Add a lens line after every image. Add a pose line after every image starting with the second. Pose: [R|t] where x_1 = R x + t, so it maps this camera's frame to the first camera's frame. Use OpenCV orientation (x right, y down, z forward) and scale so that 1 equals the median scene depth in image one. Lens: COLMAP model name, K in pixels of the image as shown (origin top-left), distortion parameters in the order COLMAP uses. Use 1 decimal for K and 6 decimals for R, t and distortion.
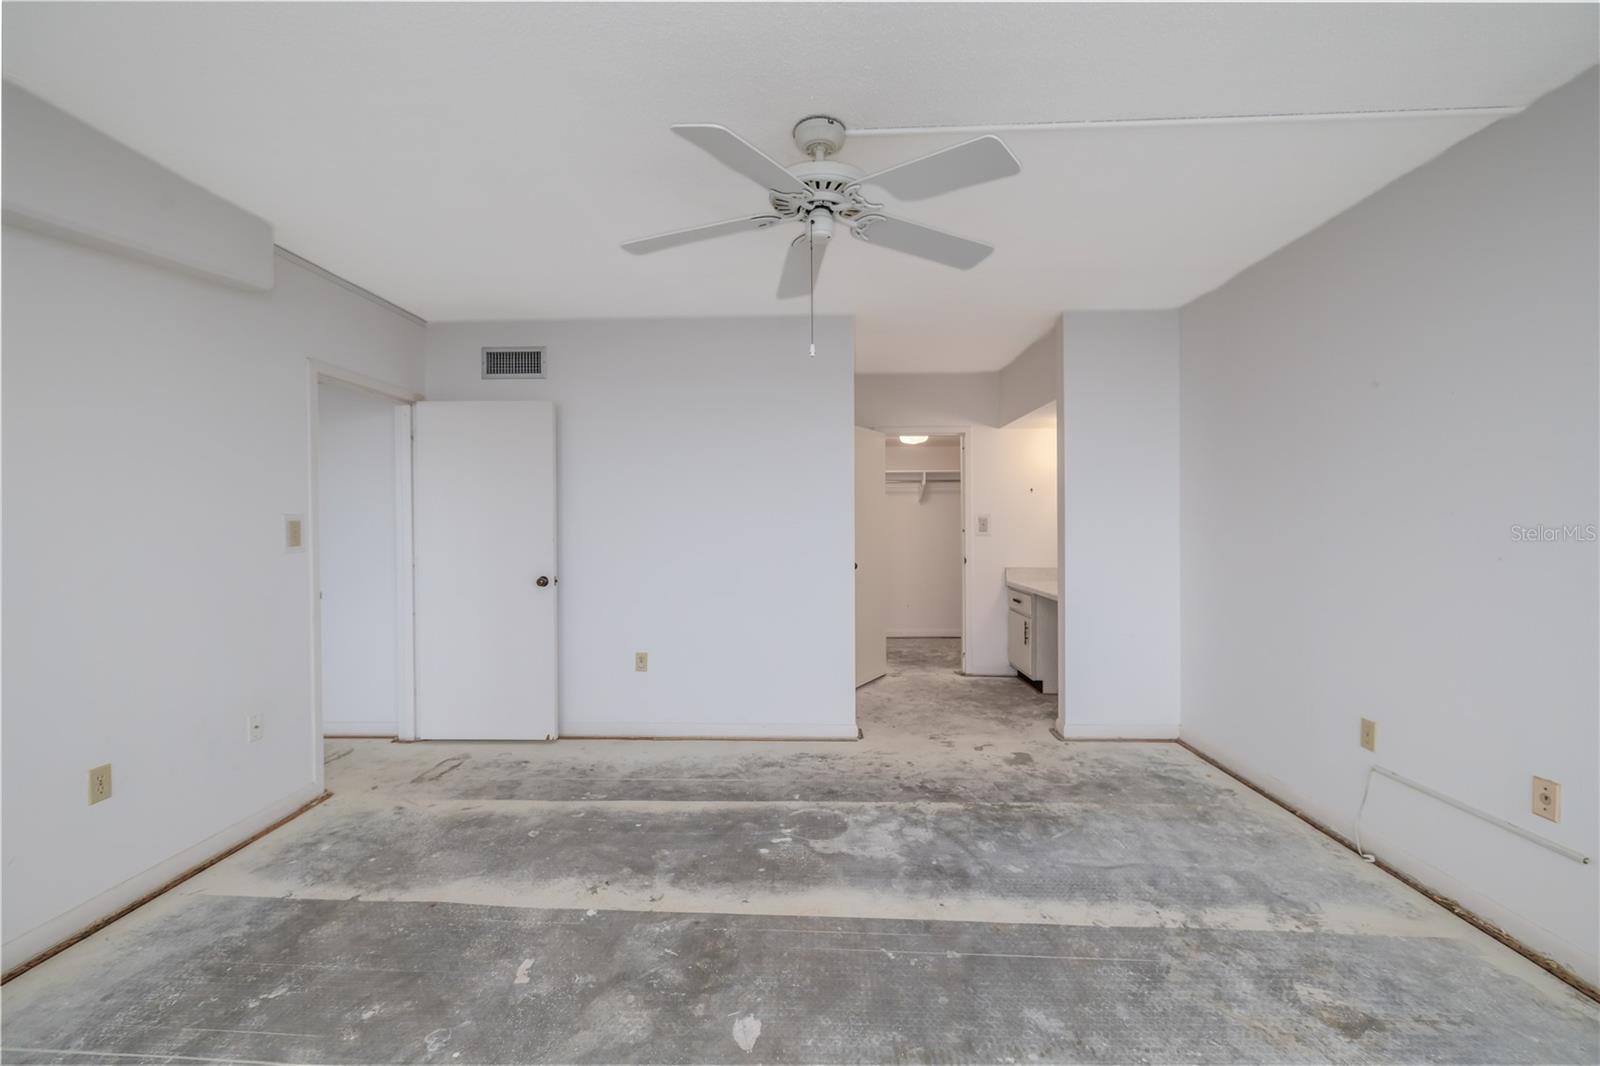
lens RADIAL K [[678.3, 0, 796.6], [0, 678.3, 532.2], [0, 0, 1]] dist [-0.001162, -0.000020]
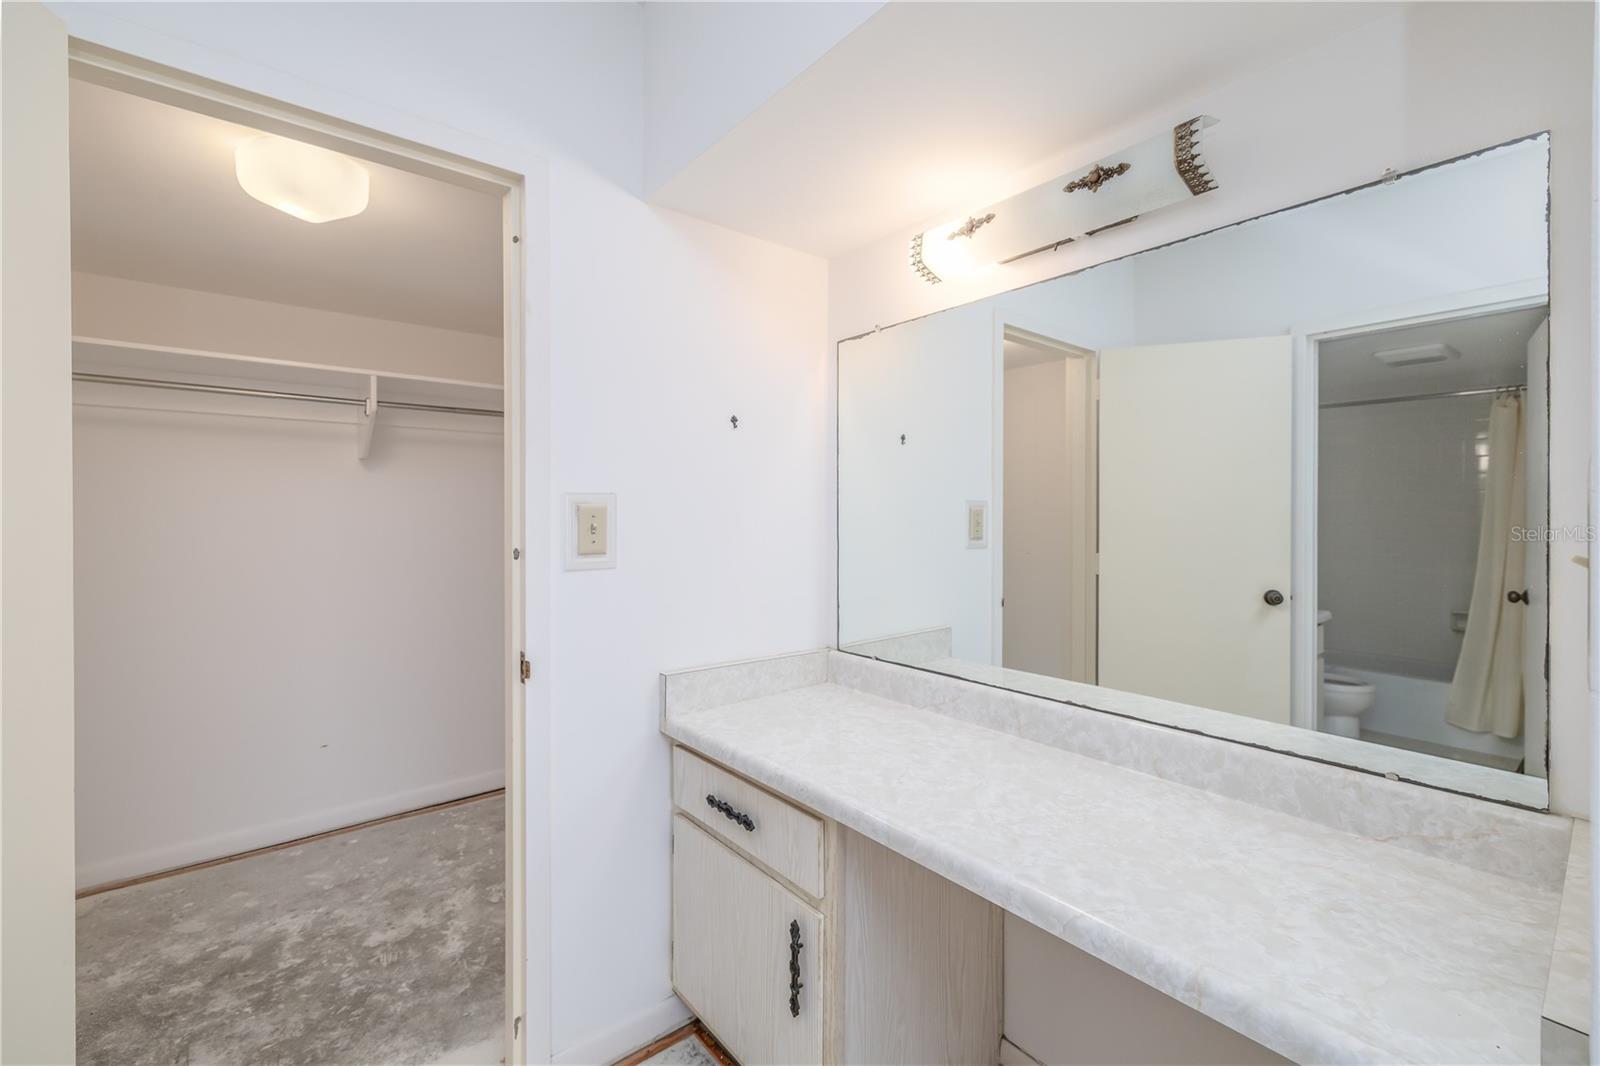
lens RADIAL K [[678.3, 0, 798.2], [0, 678.3, 525.2], [0, 0, 1]] dist [-0.001162, -0.000020]
pose [[0.757412, 0.004349, 0.652923, 0.157250], [-0.007146, 0.999973, 0.001629, -0.014071], [-0.652898, -0.005899, 0.757423, 0.729892]]
